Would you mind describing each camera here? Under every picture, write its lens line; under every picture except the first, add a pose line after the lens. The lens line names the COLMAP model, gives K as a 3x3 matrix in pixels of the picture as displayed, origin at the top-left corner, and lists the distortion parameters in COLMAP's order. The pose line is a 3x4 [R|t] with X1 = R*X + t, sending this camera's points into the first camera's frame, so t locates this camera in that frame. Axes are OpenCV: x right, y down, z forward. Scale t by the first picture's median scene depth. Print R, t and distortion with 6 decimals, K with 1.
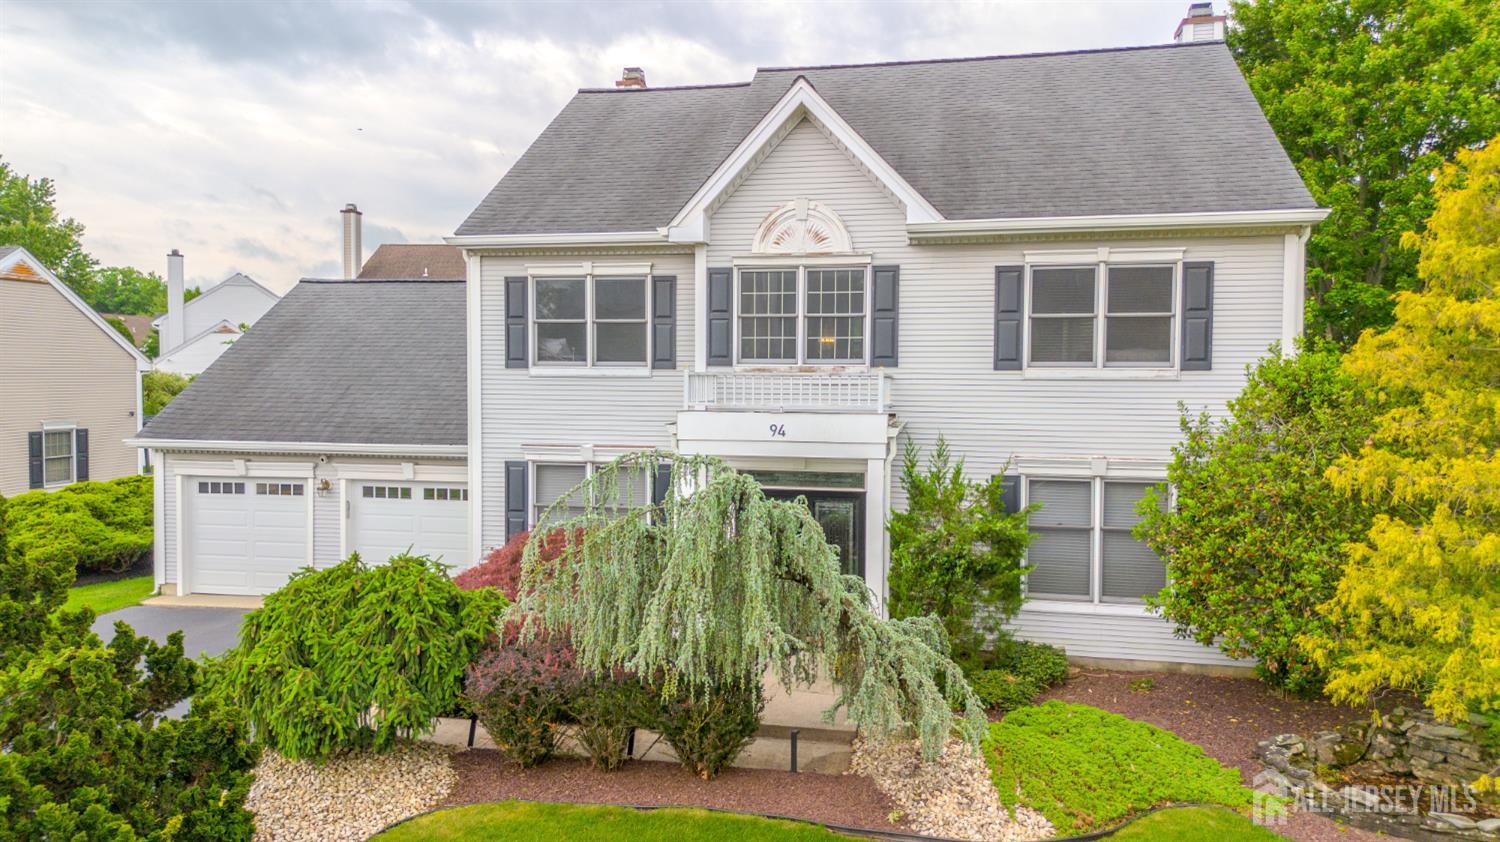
lens RADIAL K [[1059.5, 0, 750.0], [0, 1059.5, 421.0], [0, 0, 1]] dist [0.075438, -0.079527]
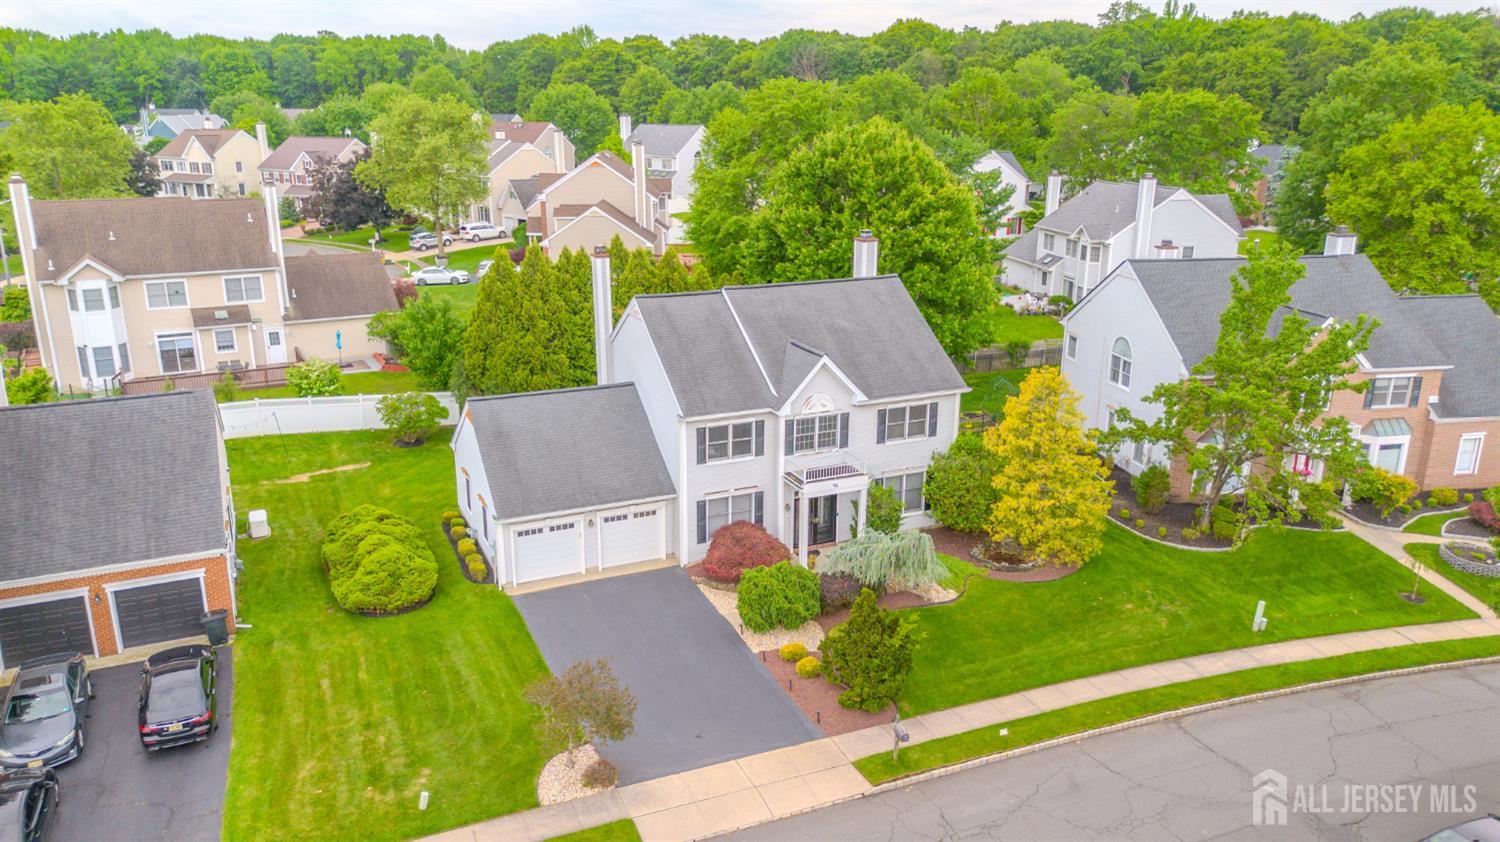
lens RADIAL K [[1062.2, 0, 750.0], [0, 1062.2, 421.0], [0, 0, 1]] dist [0.074505, -0.077597]
pose [[0.807206, -0.169762, 0.565330, -1.599271], [0.024175, 0.966455, 0.255697, -0.820409], [-0.589774, -0.192733, 0.784233, -0.996952]]
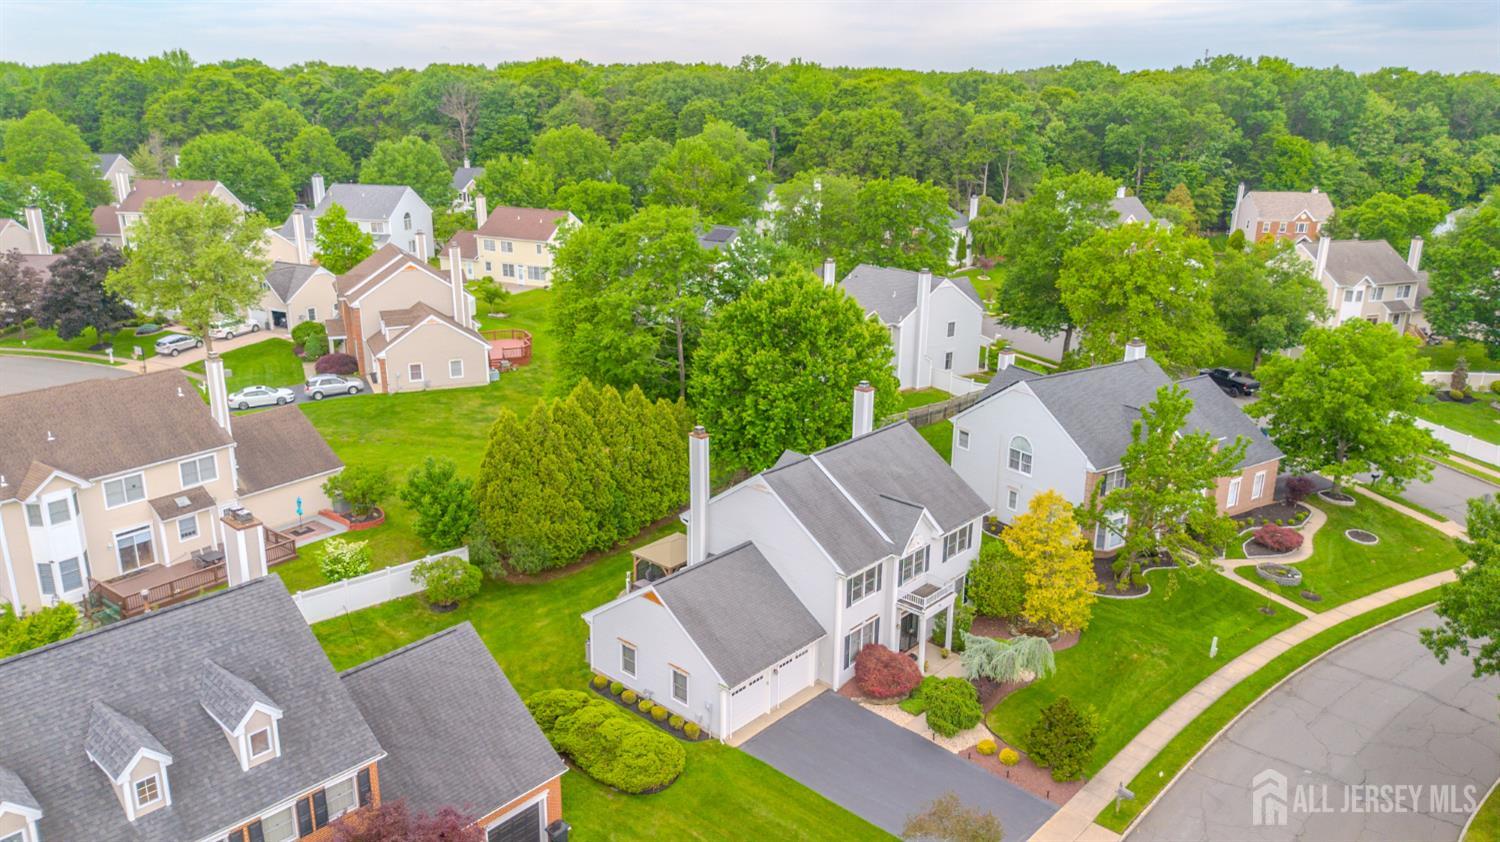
lens RADIAL K [[1062.2, 0, 750.0], [0, 1062.2, 421.0], [0, 0, 1]] dist [0.074505, -0.077597]
pose [[0.505639, -0.251888, 0.825155, -2.961199], [0.027708, 0.960678, 0.276279, -1.522534], [-0.862300, -0.116835, 0.492735, -0.191238]]
